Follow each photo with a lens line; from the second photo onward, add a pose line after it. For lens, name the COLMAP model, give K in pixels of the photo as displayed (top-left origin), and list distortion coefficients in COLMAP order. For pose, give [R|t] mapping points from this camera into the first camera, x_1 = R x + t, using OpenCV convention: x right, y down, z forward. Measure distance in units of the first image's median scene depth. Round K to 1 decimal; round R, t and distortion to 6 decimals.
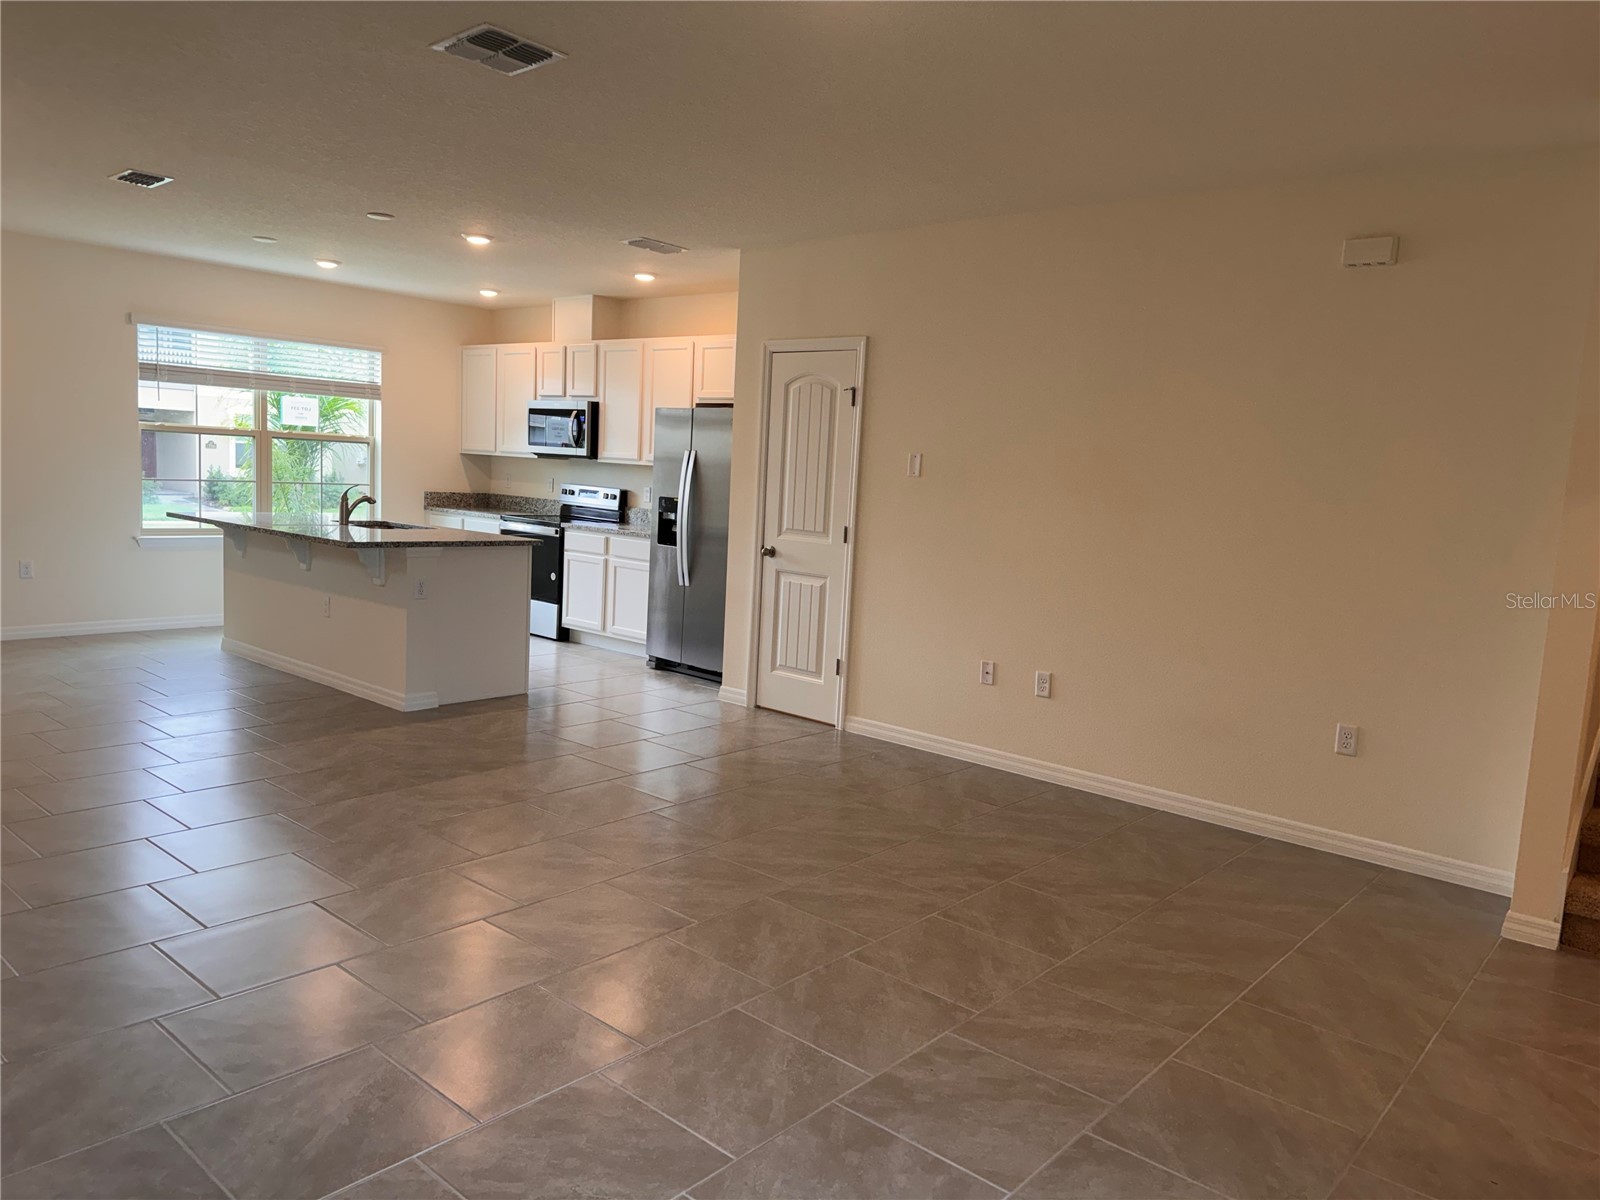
lens RADIAL K [[1119.4, 0, 804.6], [0, 1119.4, 603.4], [0, 0, 1]] dist [0.072914, -0.097874]
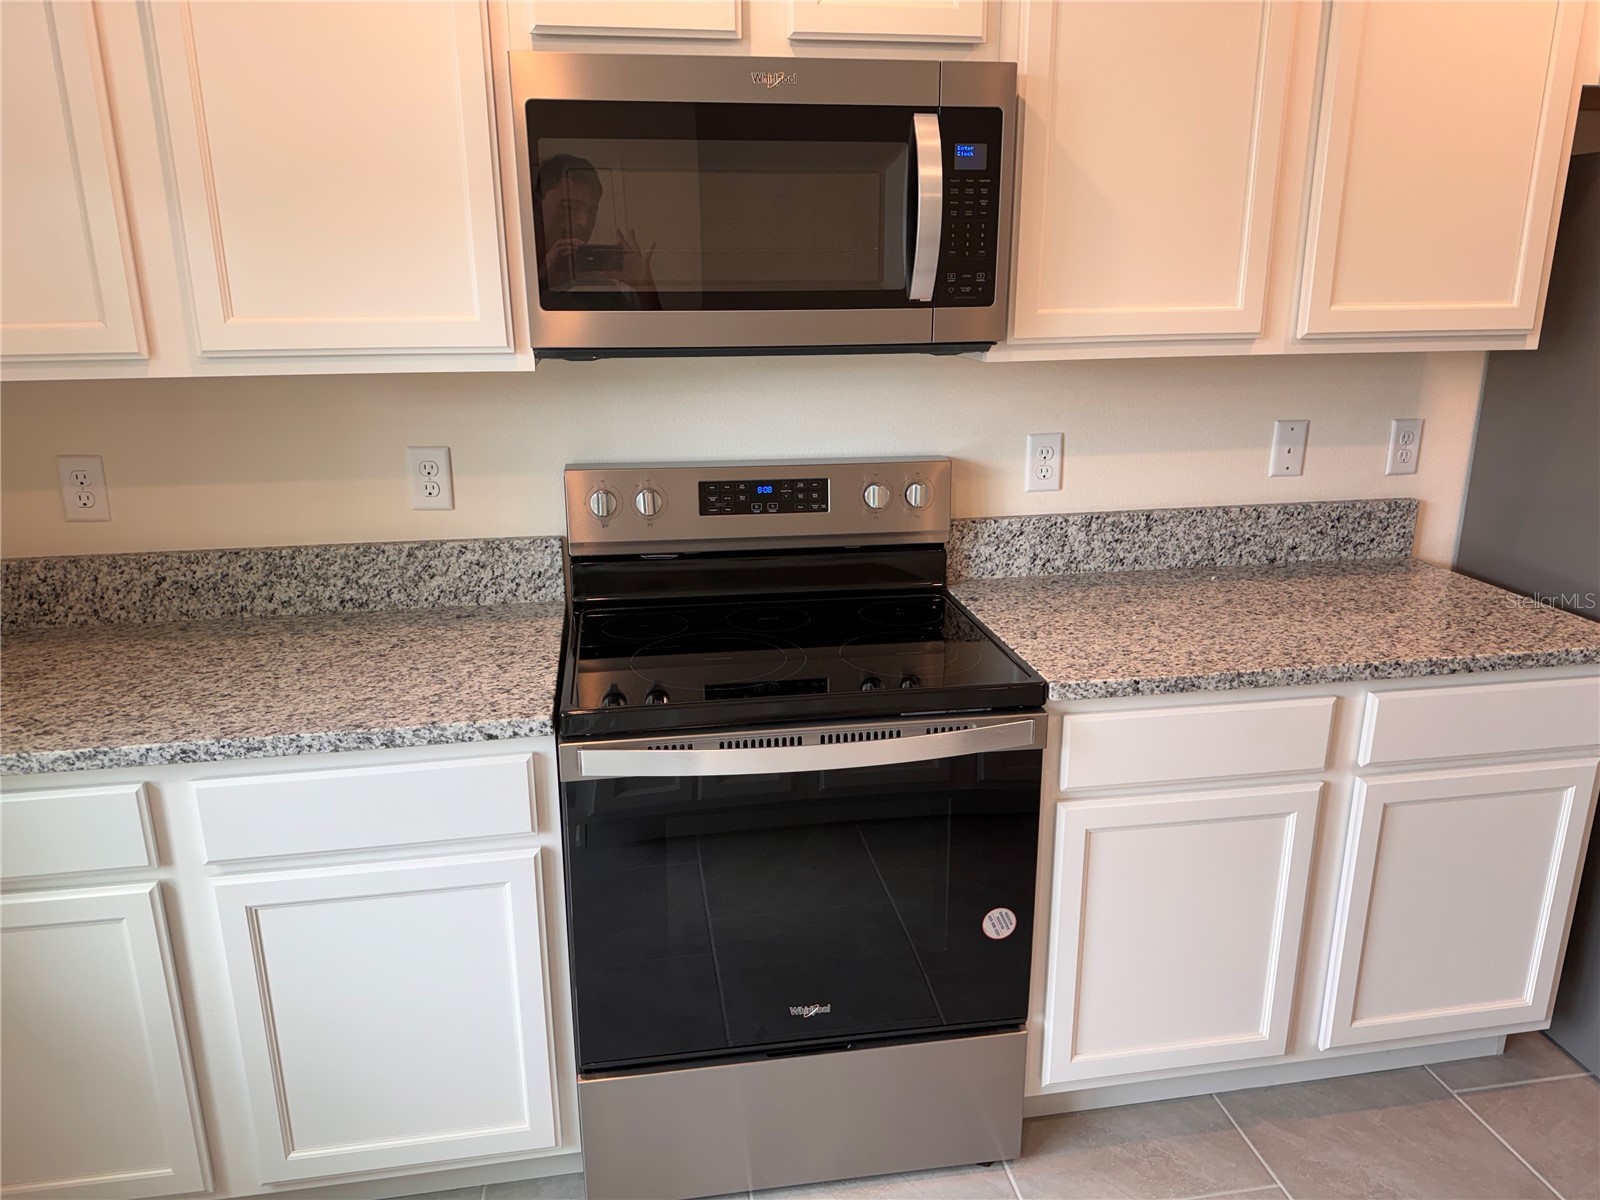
lens RADIAL K [[1119.4, 0, 794.3], [0, 1119.4, 600.3], [0, 0, 1]] dist [0.072914, -0.097874]
pose [[0.641117, -0.269924, 0.718408, -0.538959], [0.134704, 0.961152, 0.240917, -0.195942], [-0.755529, -0.057683, 0.652571, 1.233086]]
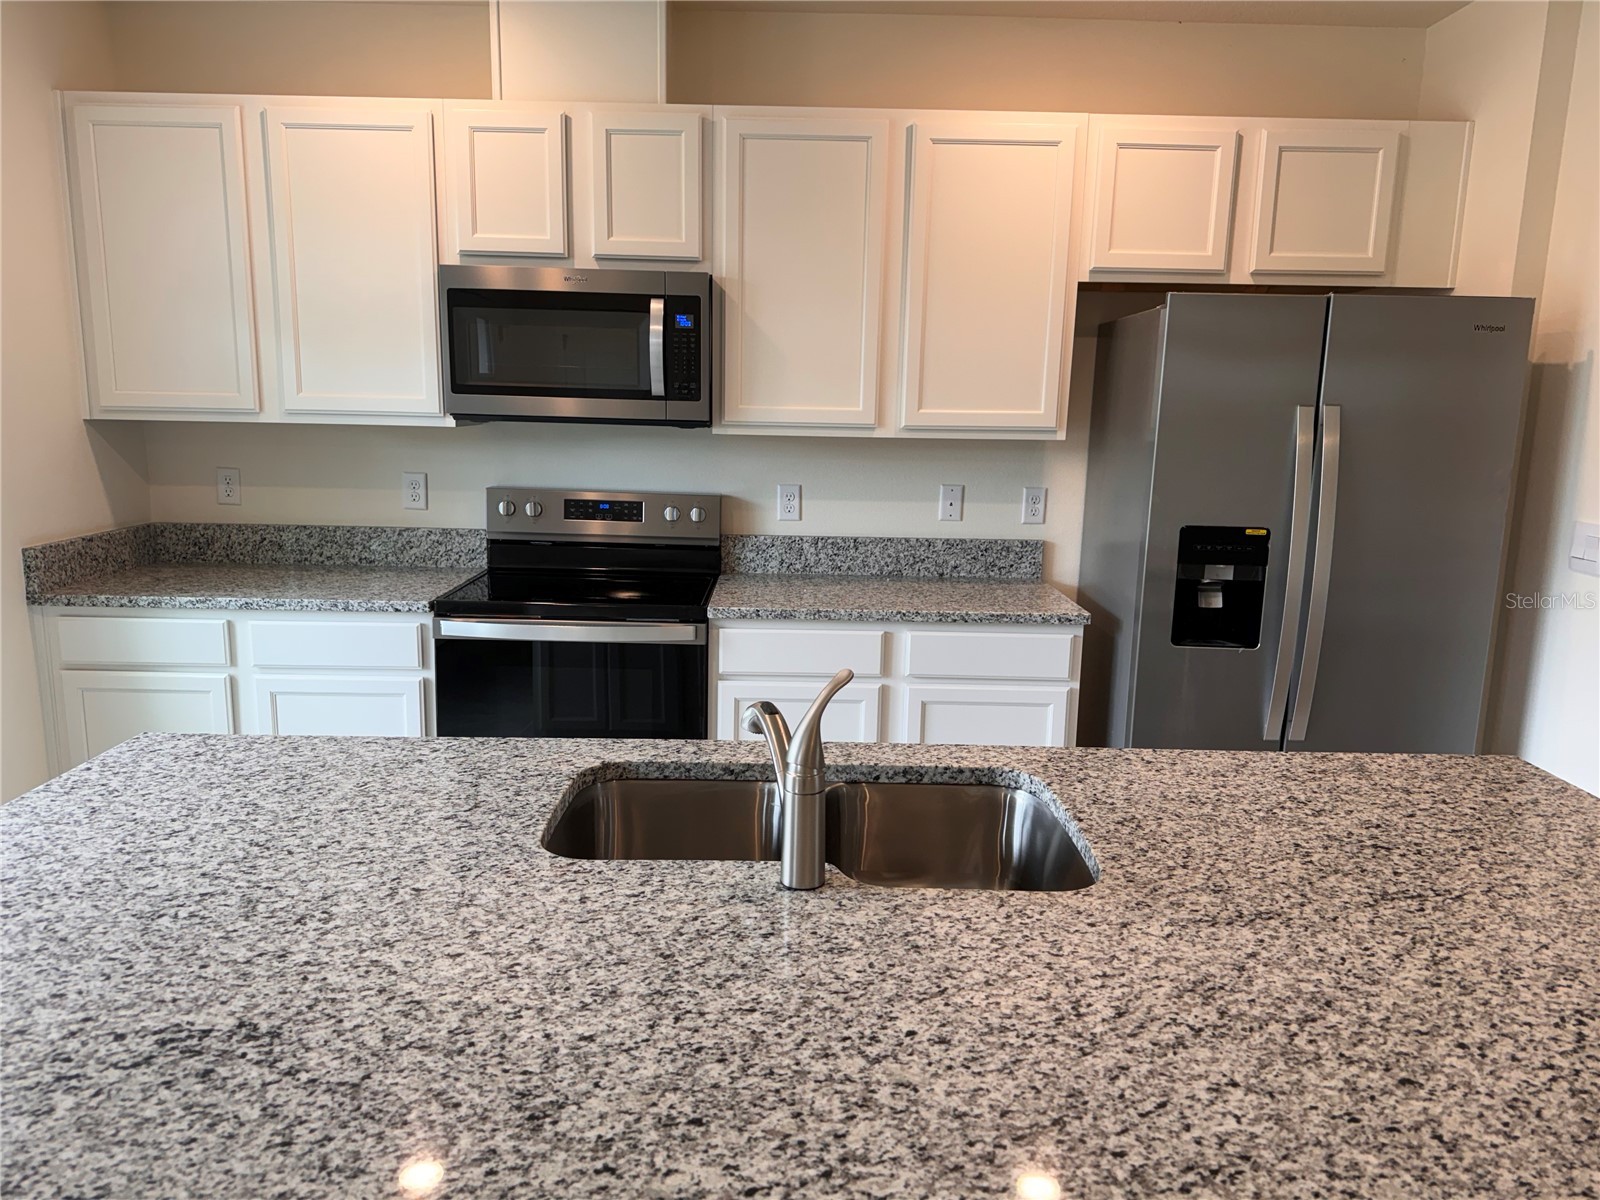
lens RADIAL K [[1119.4, 0, 798.3], [0, 1119.4, 606.9], [0, 0, 1]] dist [0.072914, -0.097874]
pose [[0.750882, -0.159412, 0.640909, -0.592251], [0.097947, 0.986580, 0.130636, -0.160975], [-0.653133, -0.035317, 0.756419, 0.958414]]
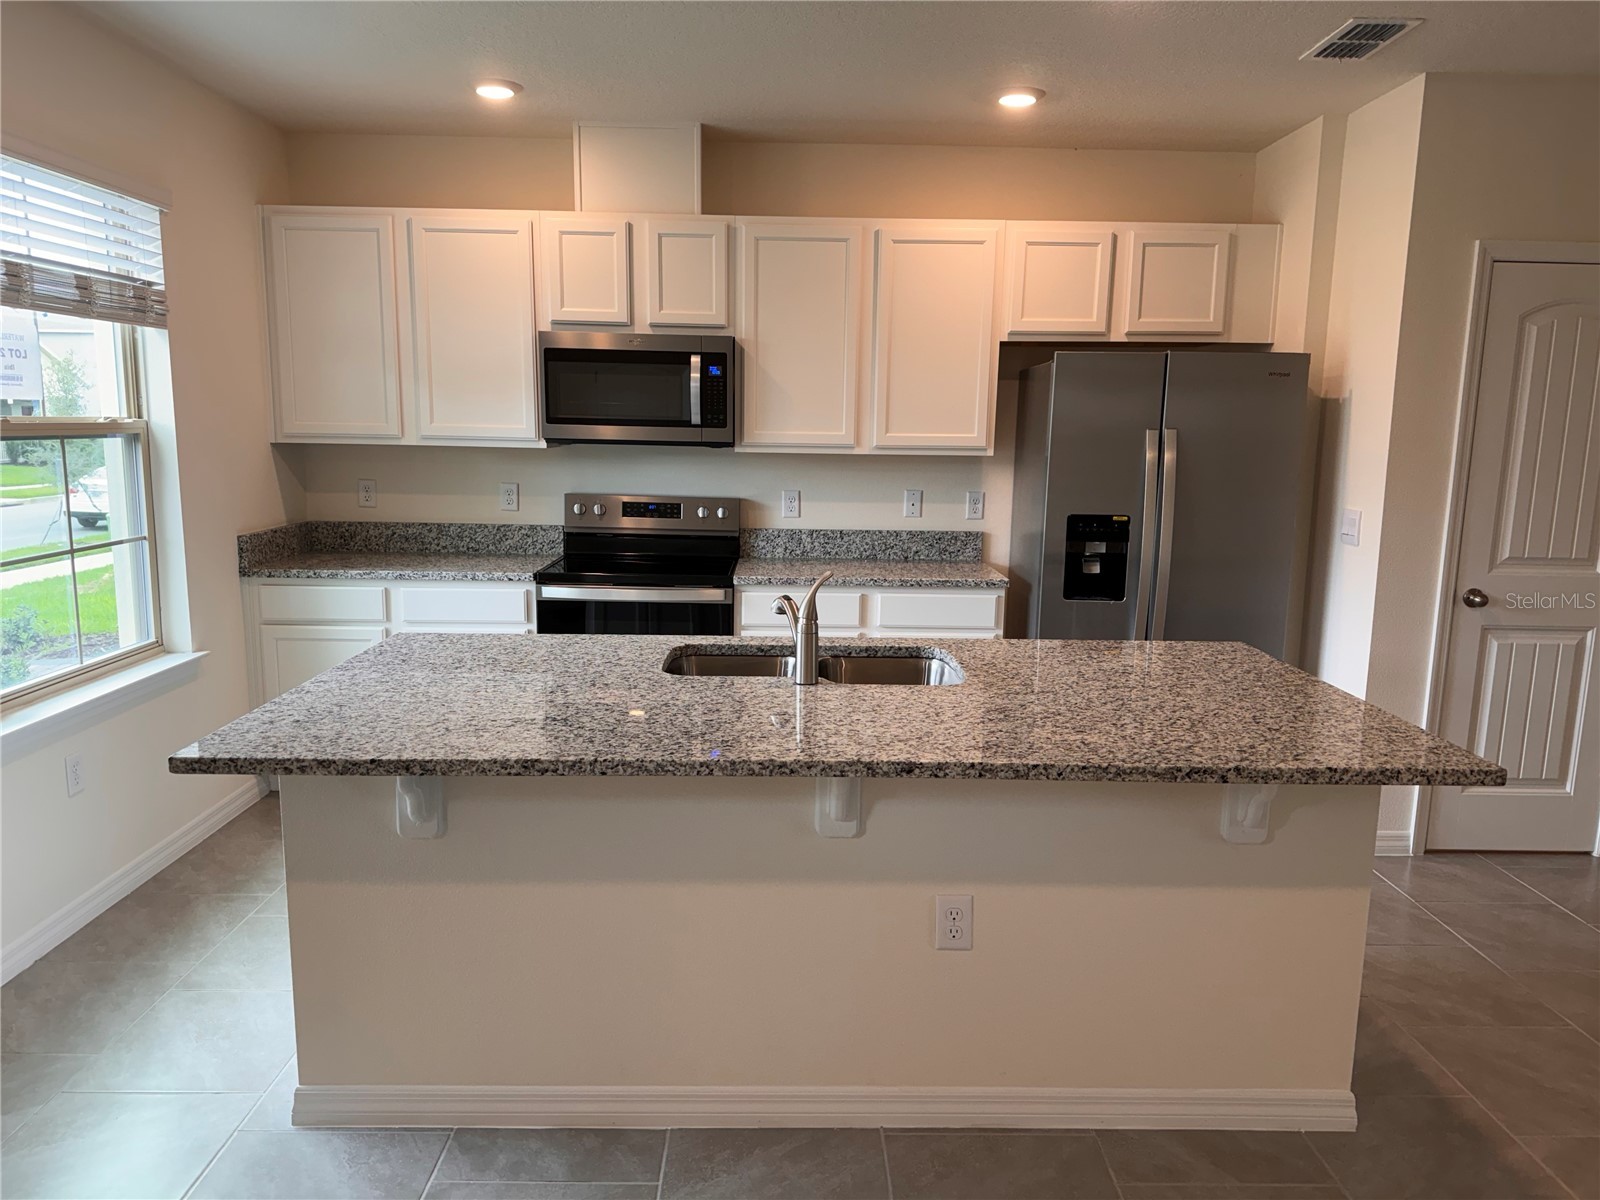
lens RADIAL K [[1119.4, 0, 804.8], [0, 1119.4, 608.3], [0, 0, 1]] dist [0.072914, -0.097874]
pose [[0.742972, -0.150100, 0.652275, -0.725582], [0.102862, 0.988559, 0.110321, -0.151630], [-0.661371, -0.014871, 0.749911, 0.812822]]
